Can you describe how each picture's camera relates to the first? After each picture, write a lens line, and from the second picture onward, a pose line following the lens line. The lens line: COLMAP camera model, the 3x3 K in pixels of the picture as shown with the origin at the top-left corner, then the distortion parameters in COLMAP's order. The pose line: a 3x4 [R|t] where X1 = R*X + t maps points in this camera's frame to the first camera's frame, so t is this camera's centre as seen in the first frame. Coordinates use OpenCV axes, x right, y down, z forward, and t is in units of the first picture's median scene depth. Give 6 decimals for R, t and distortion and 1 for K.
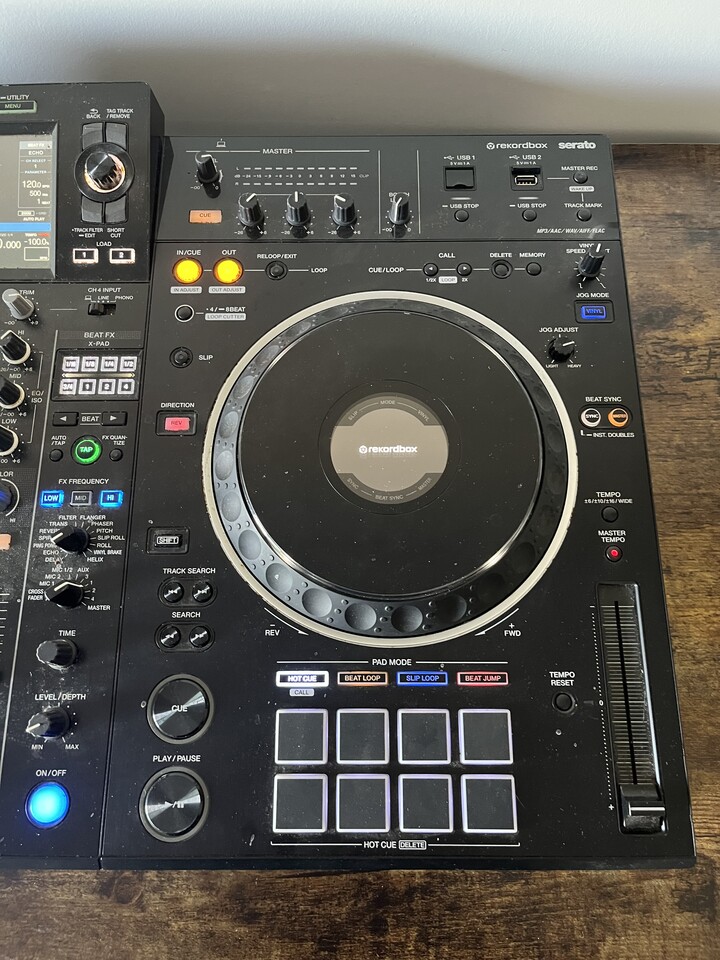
lens RADIAL K [[730.8, 0, 361.8], [0, 730.8, 475.1], [0, 0, 1]] dist [0.046962, -0.077539]
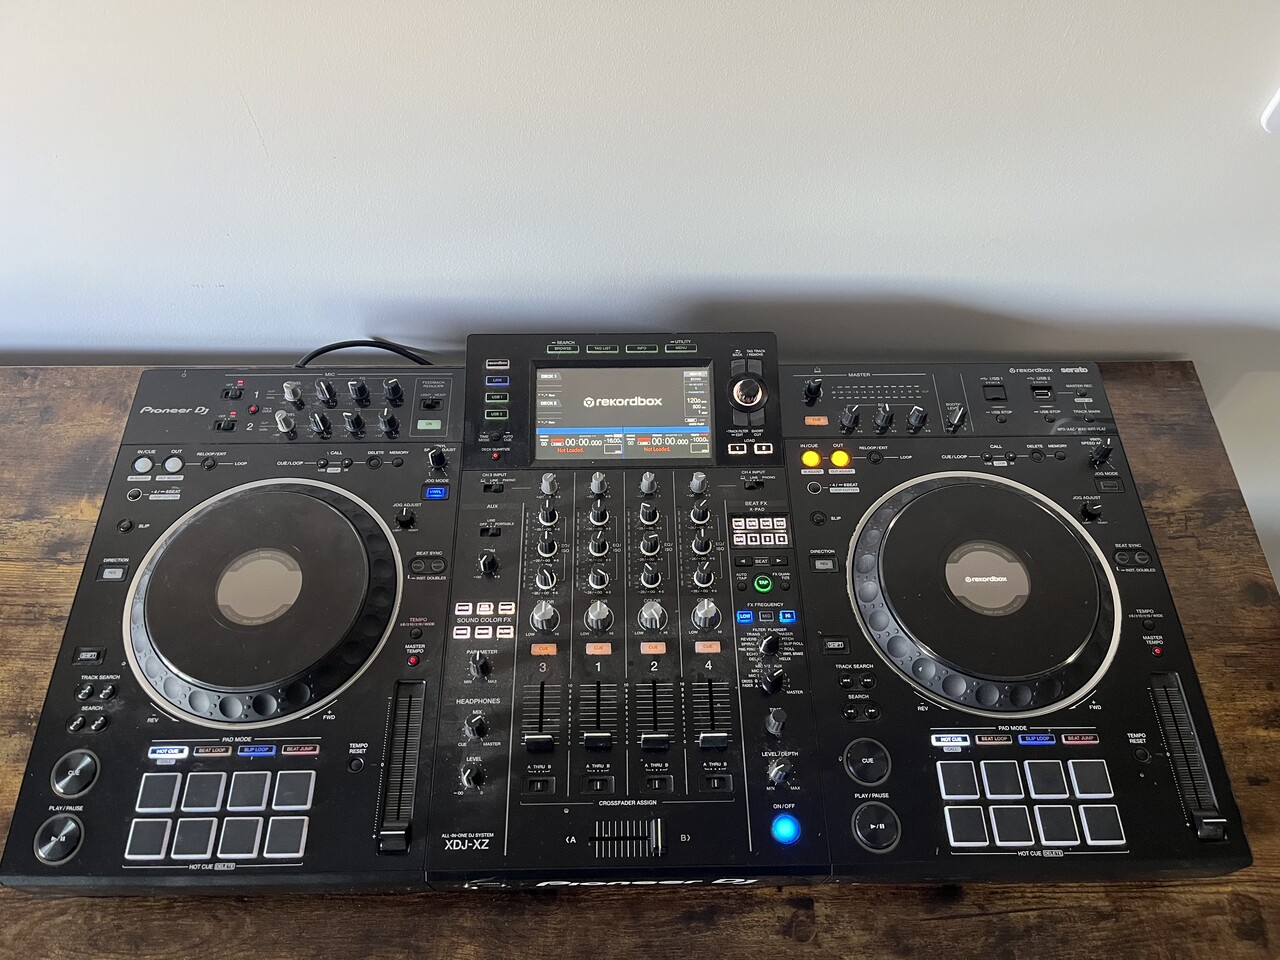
lens RADIAL K [[974.4, 0, 629.3], [0, 974.4, 480.1], [0, 0, 1]] dist [0.046962, -0.077539]
pose [[0.999932, -0.006442, 0.009681, -0.636386], [0.008611, 0.969680, -0.244225, 0.223258], [-0.007814, 0.244292, 0.969670, -0.829238]]
